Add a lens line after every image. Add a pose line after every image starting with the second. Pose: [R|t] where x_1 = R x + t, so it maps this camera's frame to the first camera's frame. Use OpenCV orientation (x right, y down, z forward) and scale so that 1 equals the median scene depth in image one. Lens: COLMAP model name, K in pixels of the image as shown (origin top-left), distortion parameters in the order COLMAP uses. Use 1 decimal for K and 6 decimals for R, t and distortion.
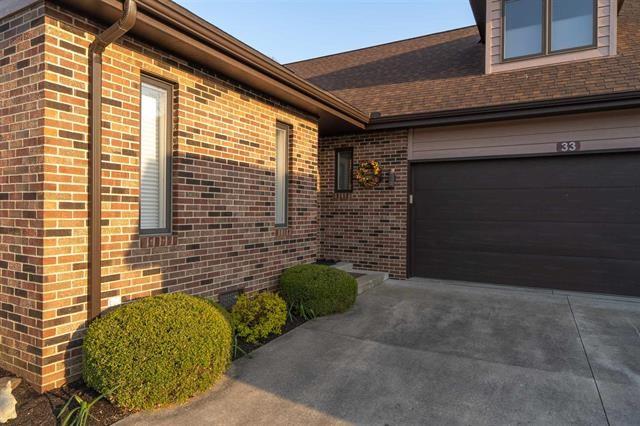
lens RADIAL K [[392.8, 0, 318.0], [0, 392.8, 213.2], [0, 0, 1]] dist [0.003746, -0.004445]
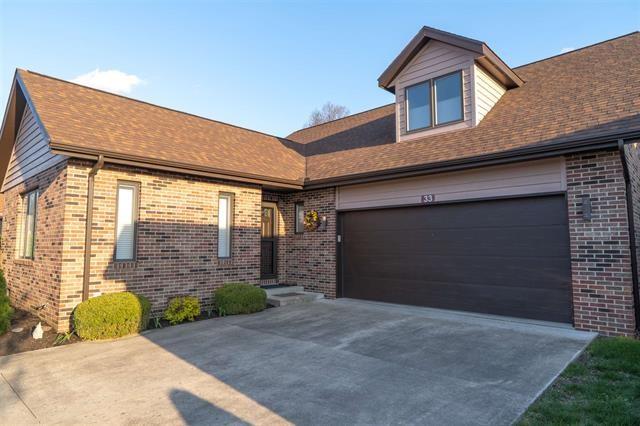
lens RADIAL K [[392.8, 0, 319.0], [0, 392.8, 212.0], [0, 0, 1]] dist [0.003746, -0.004445]
pose [[0.968131, -0.032014, -0.248390, 0.723796], [0.008595, 0.995459, -0.094802, 0.000659], [0.250297, 0.089646, 0.964010, -0.462127]]
